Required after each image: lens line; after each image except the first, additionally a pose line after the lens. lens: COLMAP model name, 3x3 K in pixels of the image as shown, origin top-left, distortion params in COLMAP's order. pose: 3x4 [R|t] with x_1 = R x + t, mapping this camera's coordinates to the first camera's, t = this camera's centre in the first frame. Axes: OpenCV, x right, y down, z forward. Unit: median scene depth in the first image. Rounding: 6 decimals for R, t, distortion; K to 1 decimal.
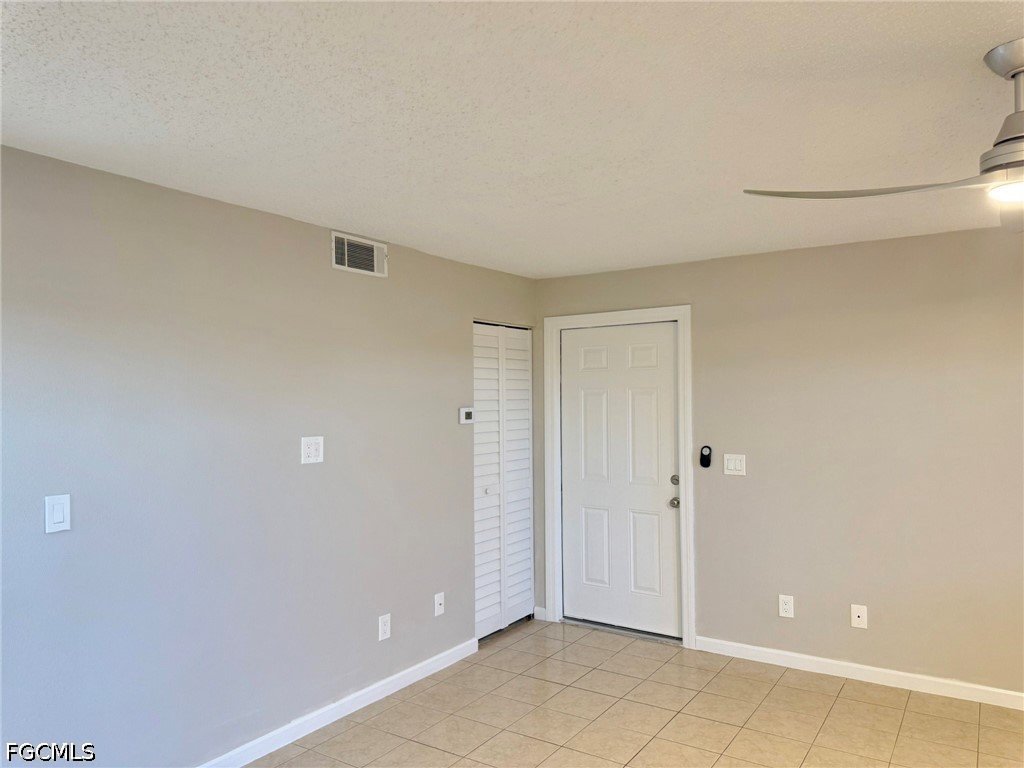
lens RADIAL K [[722.8, 0, 509.0], [0, 722.8, 380.0], [0, 0, 1]] dist [0.064233, -0.081810]
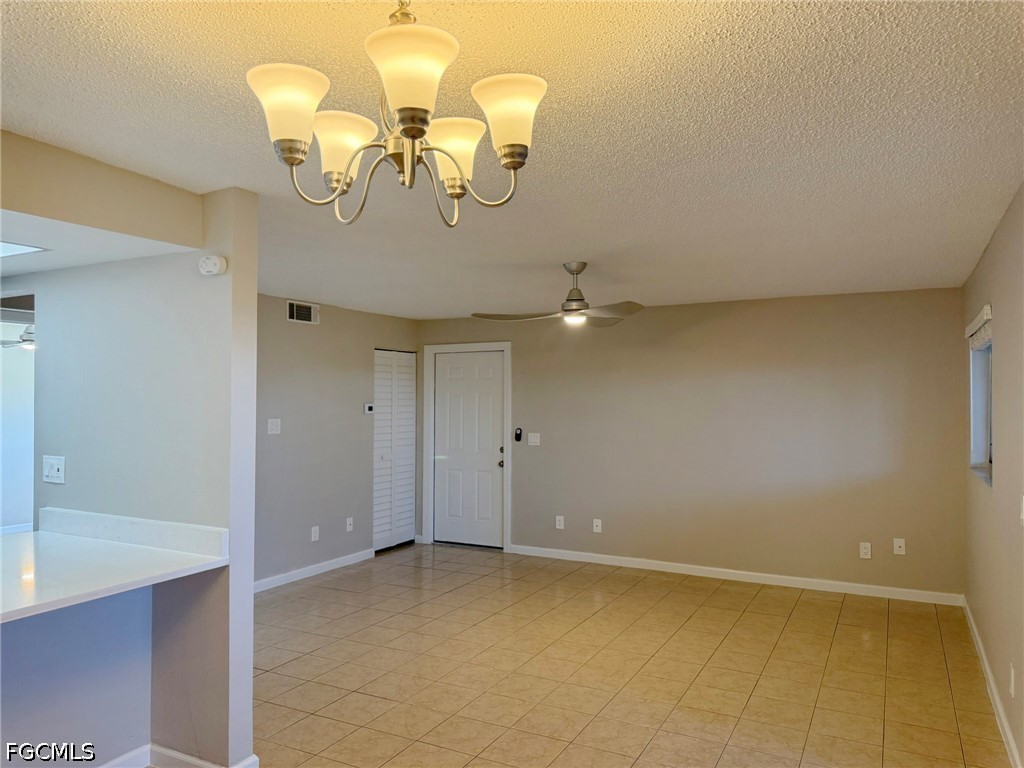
lens RADIAL K [[722.8, 0, 517.5], [0, 722.8, 381.8], [0, 0, 1]] dist [0.064233, -0.081810]
pose [[0.993825, 0.012524, 0.110246, 0.086484], [-0.012688, 0.999919, 0.000790, -0.014441], [-0.110227, -0.002184, 0.993904, -0.600275]]
